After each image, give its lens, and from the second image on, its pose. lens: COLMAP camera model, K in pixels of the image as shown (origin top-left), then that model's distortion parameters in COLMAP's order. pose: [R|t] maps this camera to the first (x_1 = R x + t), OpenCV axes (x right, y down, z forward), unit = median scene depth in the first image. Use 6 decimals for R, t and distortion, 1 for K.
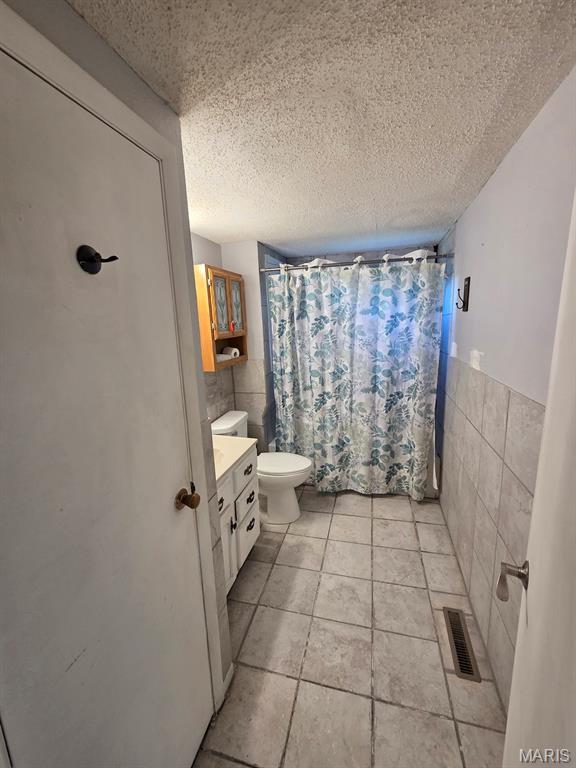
lens RADIAL K [[315.6, 0, 288.0], [0, 315.6, 380.2], [0, 0, 1]] dist [0.006569, -0.001130]
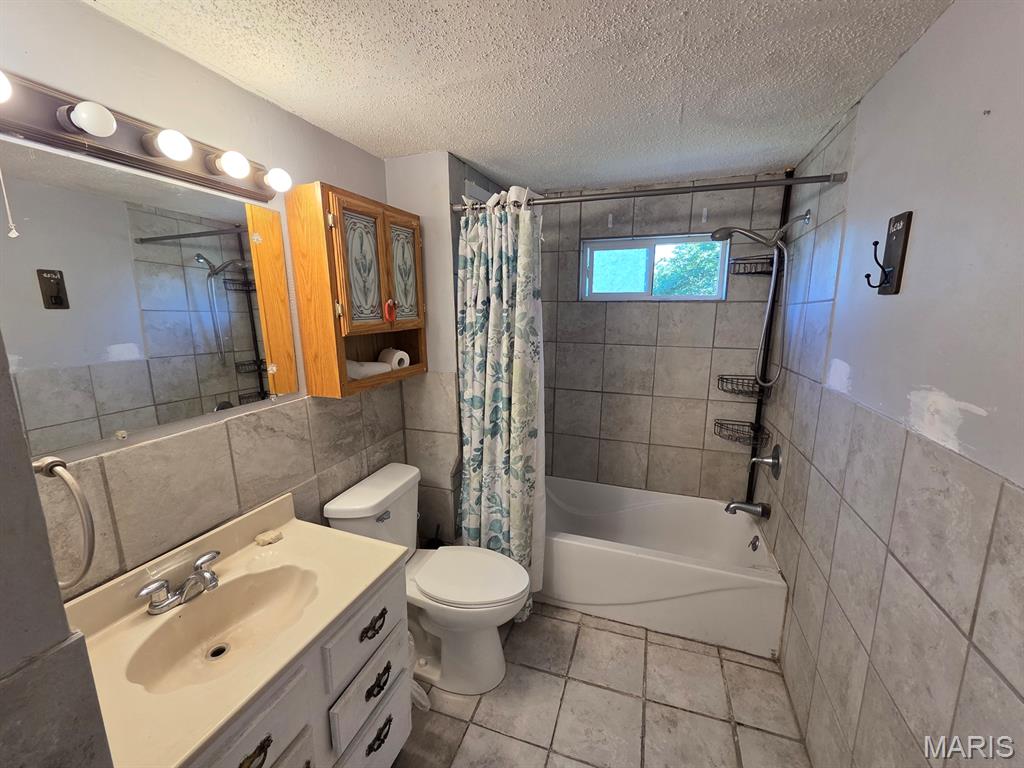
lens RADIAL K [[420.9, 0, 506.5], [0, 420.9, 383.0], [0, 0, 1]] dist [0.006569, -0.001130]
pose [[0.996394, 0.046090, -0.071233, 0.101867], [-0.046199, 0.998932, 0.000125, -0.082647], [0.071162, 0.003167, 0.997460, 0.441022]]
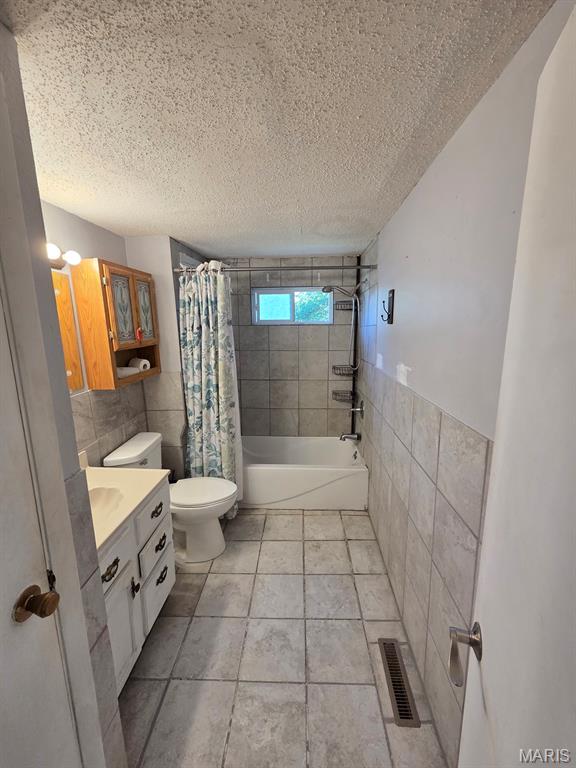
lens RADIAL K [[315.6, 0, 288.5], [0, 315.6, 379.1], [0, 0, 1]] dist [0.006569, -0.001130]
pose [[0.975347, -0.017228, 0.220005, 0.035827], [0.020553, 0.999706, -0.012833, -0.044426], [-0.219719, 0.017038, 0.975414, 0.126494]]
